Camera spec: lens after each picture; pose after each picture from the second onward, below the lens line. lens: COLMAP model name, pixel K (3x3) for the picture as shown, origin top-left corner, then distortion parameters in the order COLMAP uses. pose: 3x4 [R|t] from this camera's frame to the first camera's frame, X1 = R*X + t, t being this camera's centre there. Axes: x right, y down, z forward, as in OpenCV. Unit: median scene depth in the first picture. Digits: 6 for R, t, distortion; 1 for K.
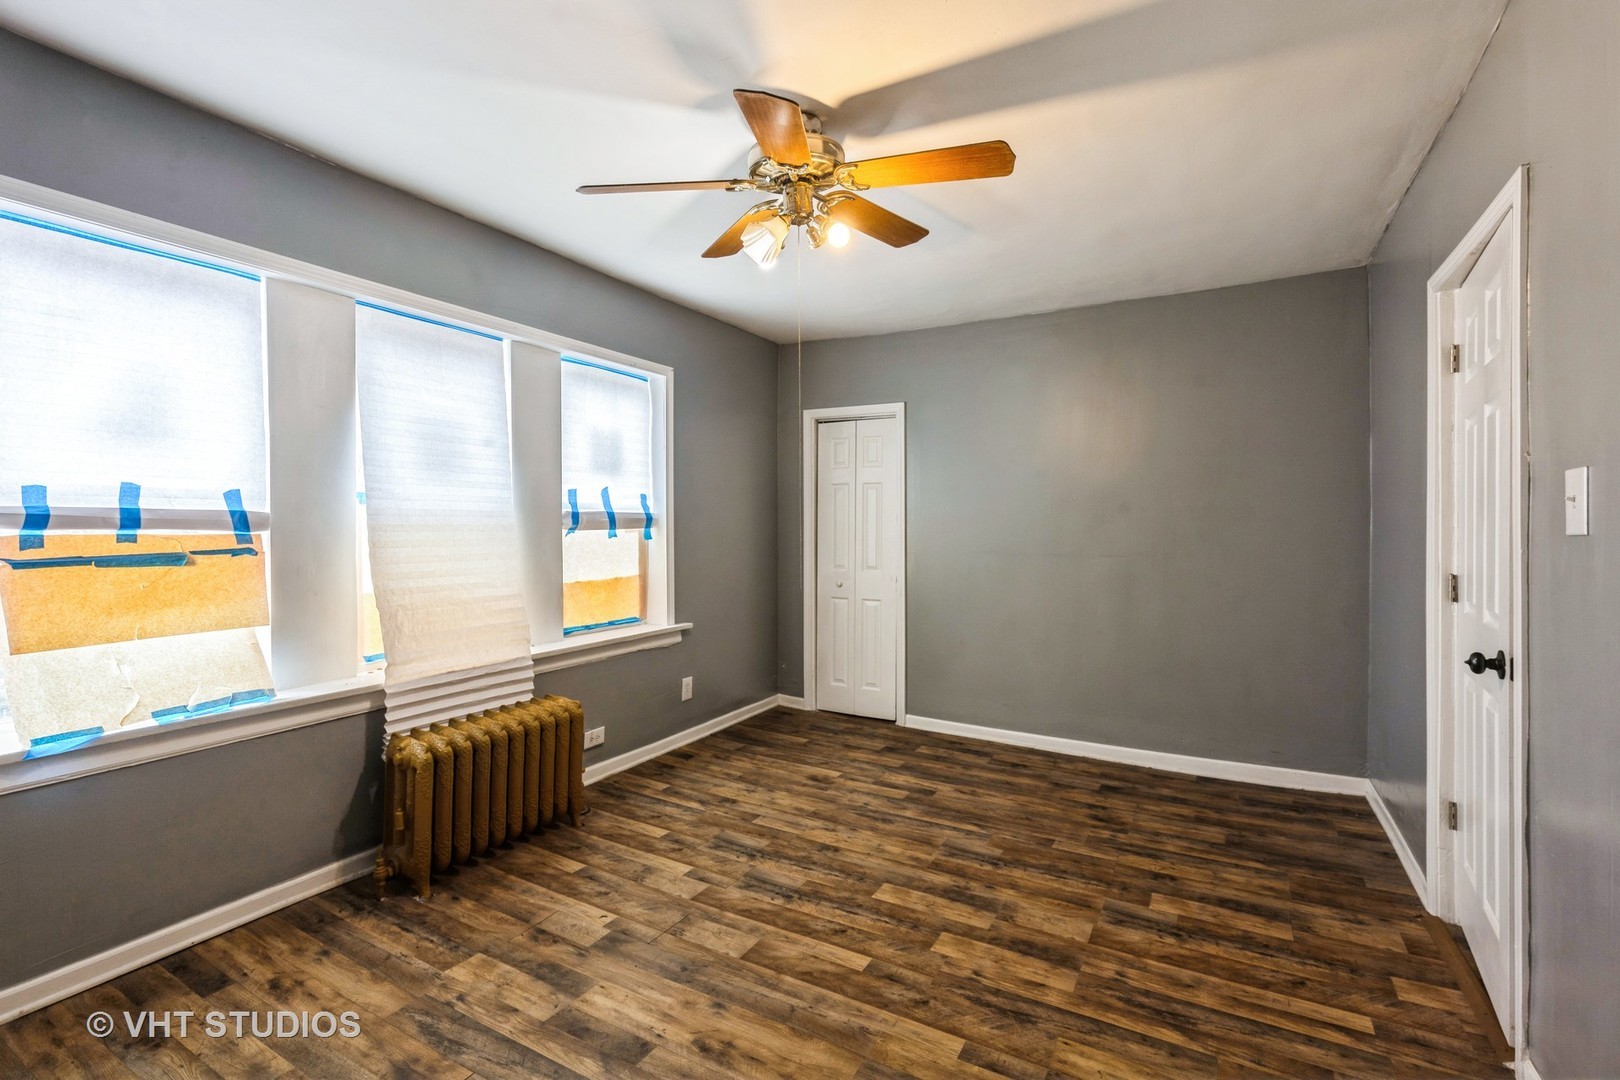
lens RADIAL K [[729.5, 0, 809.2], [0, 729.5, 527.4], [0, 0, 1]] dist [0.003087, 0.000021]
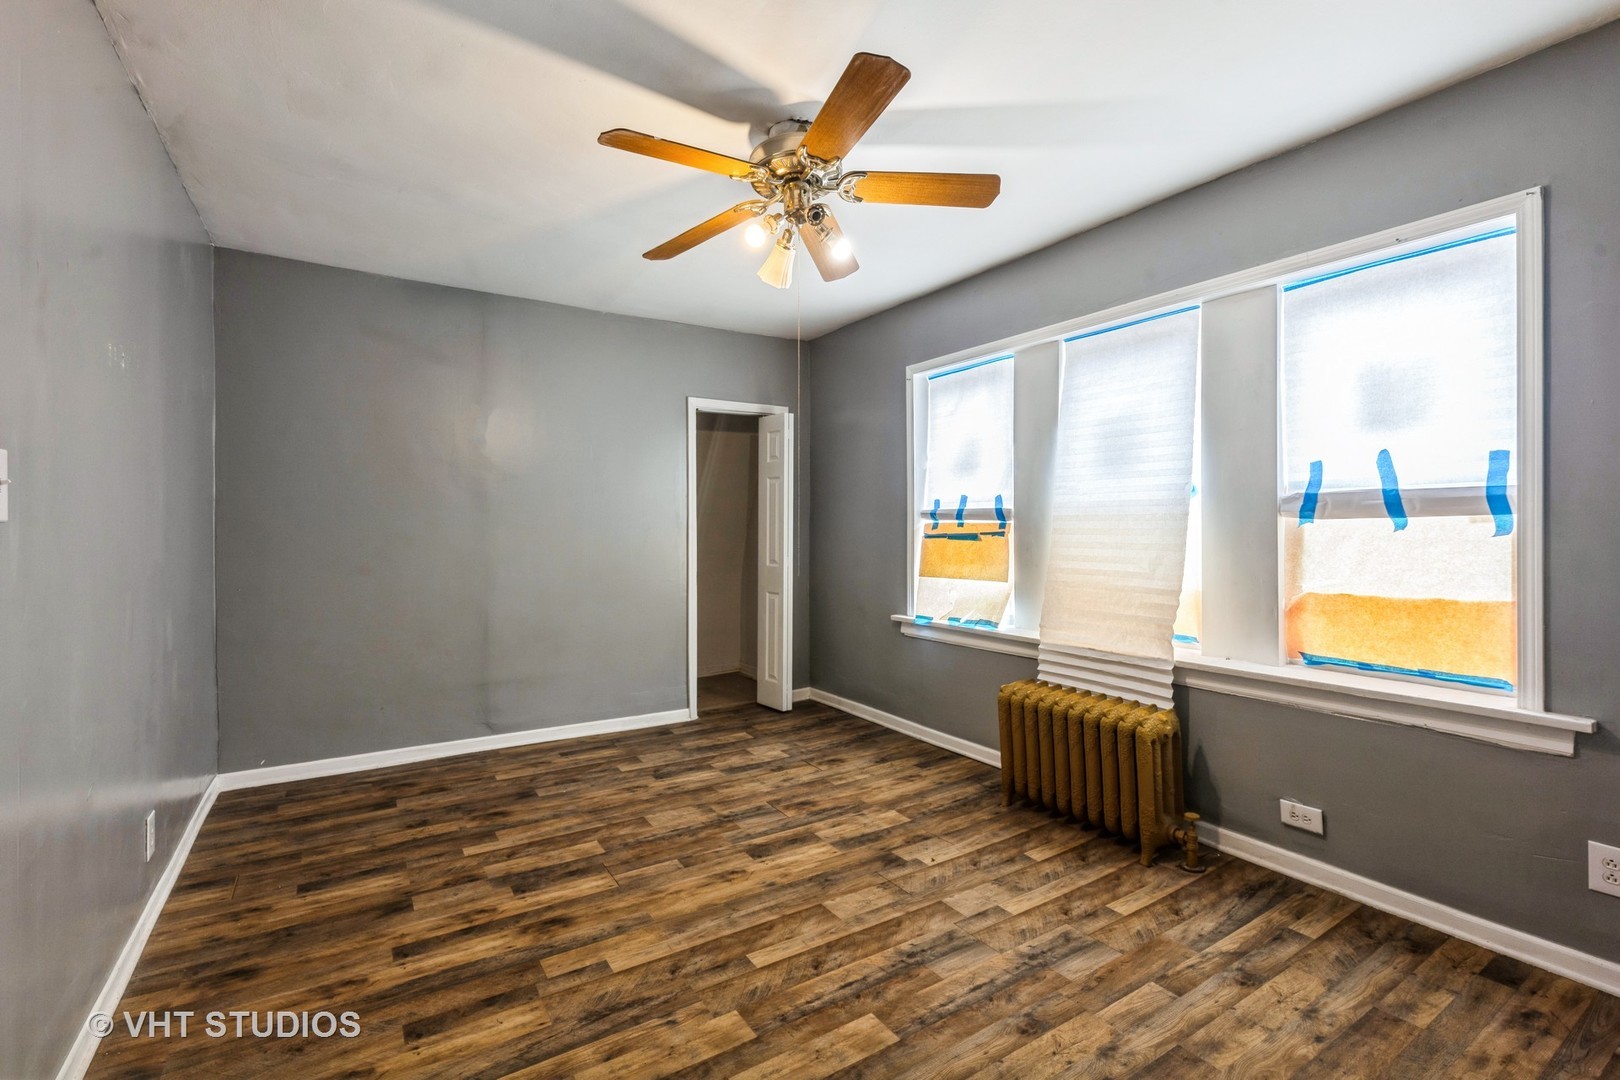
lens RADIAL K [[729.5, 0, 809.2], [0, 729.5, 527.4], [0, 0, 1]] dist [0.003087, 0.000021]
pose [[-0.464295, 0.007003, -0.885653, 0.797576], [0.004986, 0.999974, 0.005293, 0.008497], [0.885666, -0.001959, -0.464318, 1.337974]]
